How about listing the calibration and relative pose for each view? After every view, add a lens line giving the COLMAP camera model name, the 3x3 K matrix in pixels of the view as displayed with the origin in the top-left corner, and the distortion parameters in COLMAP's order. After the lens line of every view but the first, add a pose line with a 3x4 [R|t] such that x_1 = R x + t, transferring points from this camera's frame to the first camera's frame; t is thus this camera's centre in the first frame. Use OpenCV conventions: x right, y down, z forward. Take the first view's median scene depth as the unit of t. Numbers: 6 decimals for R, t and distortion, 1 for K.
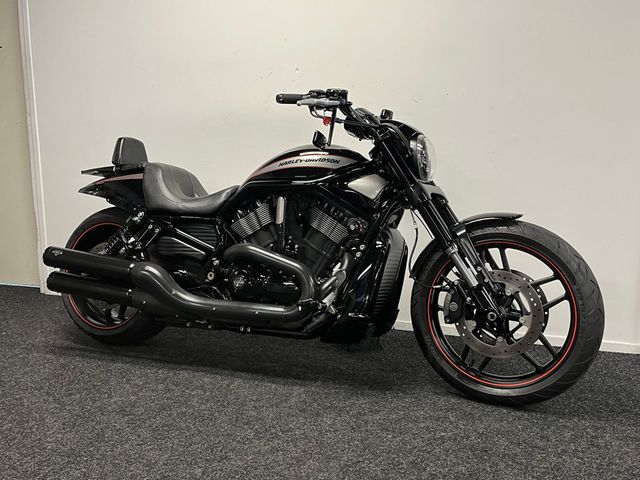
lens RADIAL K [[594.8, 0, 320.0], [0, 594.8, 240.0], [0, 0, 1]] dist [0.052512, -0.008459]
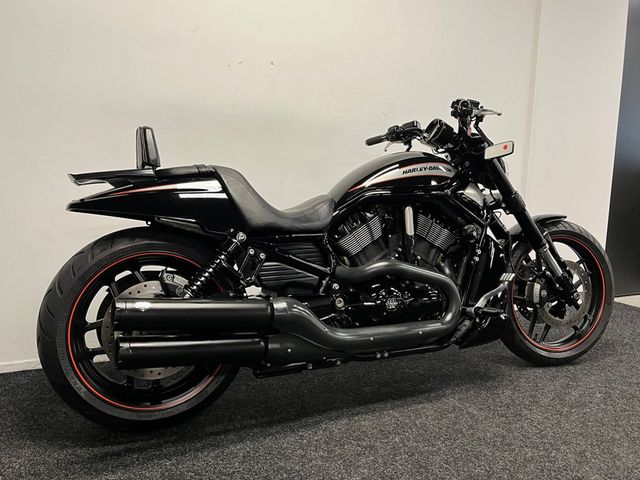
lens RADIAL K [[554.1, 0, 329.6], [0, 554.1, 238.9], [0, 0, 1]] dist [0.016923, 0.000528]
pose [[0.669875, -0.071446, 0.739028, -0.829793], [0.069332, 0.997029, 0.033544, -0.061887], [-0.739230, 0.028768, 0.672839, 0.520430]]
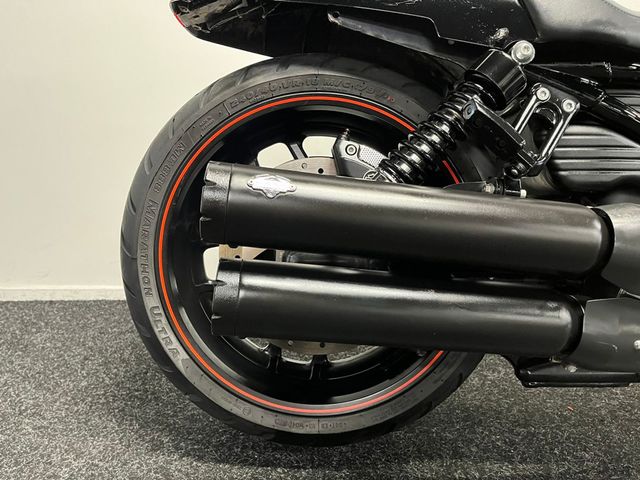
lens RADIAL K [[493.3, 0, 320.0], [0, 493.3, 240.0], [0, 0, 1]] dist [0.060382, -0.092881]
pose [[0.906688, -0.066963, 0.416453, -0.571198], [0.028414, 0.994772, 0.098092, 0.028538], [-0.420844, -0.077105, 0.903850, 0.915884]]
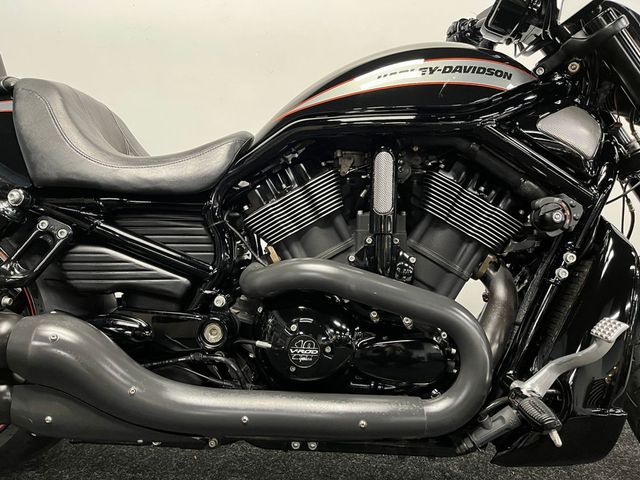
lens RADIAL K [[493.3, 0, 320.0], [0, 493.3, 240.0], [0, 0, 1]] dist [0.060382, -0.092881]
pose [[0.939102, -0.044387, 0.340759, -0.250471], [0.026388, 0.998009, 0.057278, -0.029974], [-0.342623, -0.044799, 0.938404, 0.683790]]
